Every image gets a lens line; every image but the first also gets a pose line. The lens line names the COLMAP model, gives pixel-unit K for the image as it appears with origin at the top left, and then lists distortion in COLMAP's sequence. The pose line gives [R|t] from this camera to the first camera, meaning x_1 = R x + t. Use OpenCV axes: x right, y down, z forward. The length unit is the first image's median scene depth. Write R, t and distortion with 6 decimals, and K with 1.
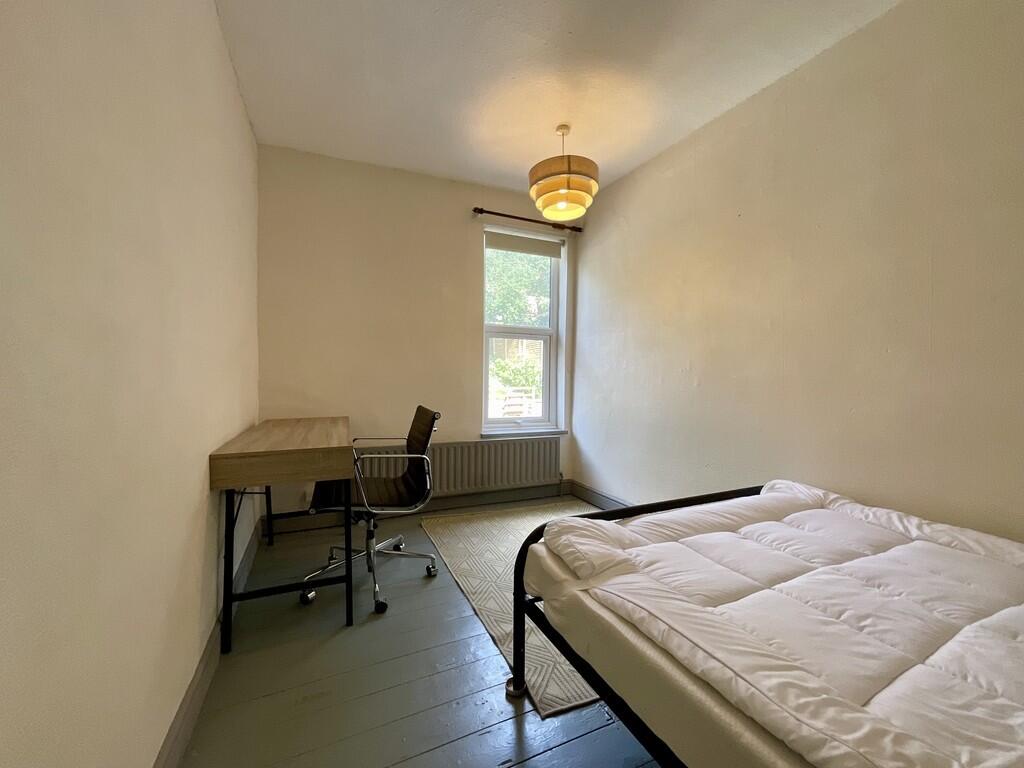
lens RADIAL K [[414.6, 0, 512.0], [0, 414.6, 384.0], [0, 0, 1]] dist [-0.011683, -0.000498]
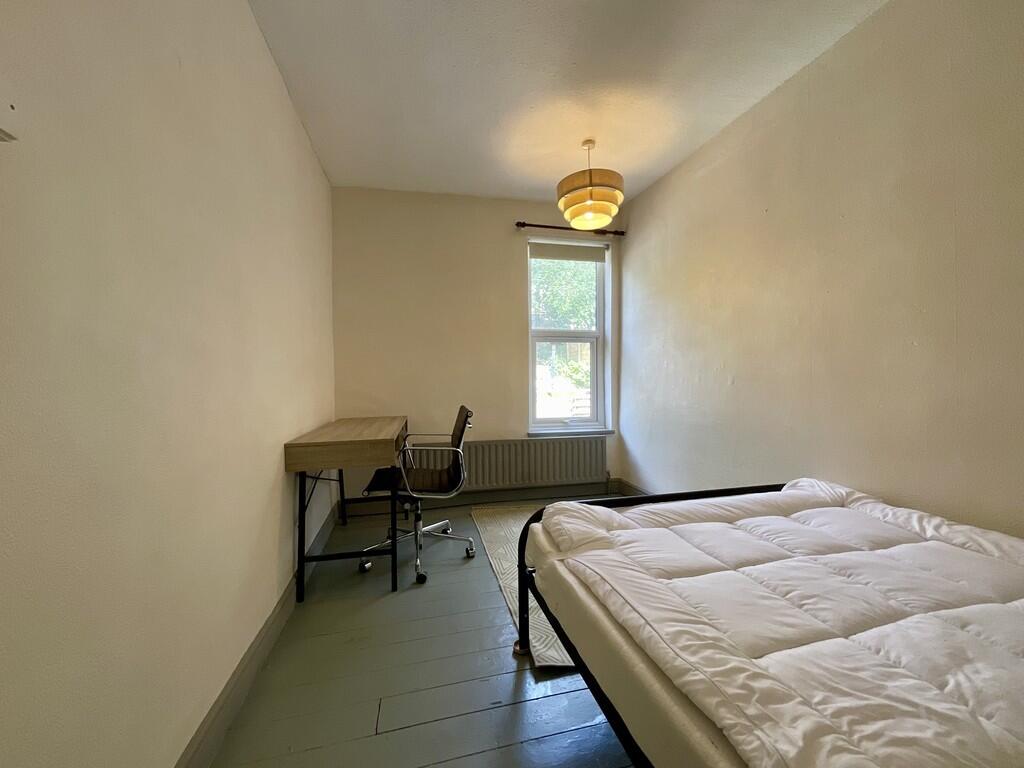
lens RADIAL K [[416.9, 0, 512.0], [0, 416.9, 384.0], [0, 0, 1]] dist [-0.001314, -0.000001]
pose [[0.981530, -0.017319, -0.190525, 0.162108], [0.015956, 0.999835, -0.008685, 0.006378], [0.190644, 0.005485, 0.981644, -0.109005]]
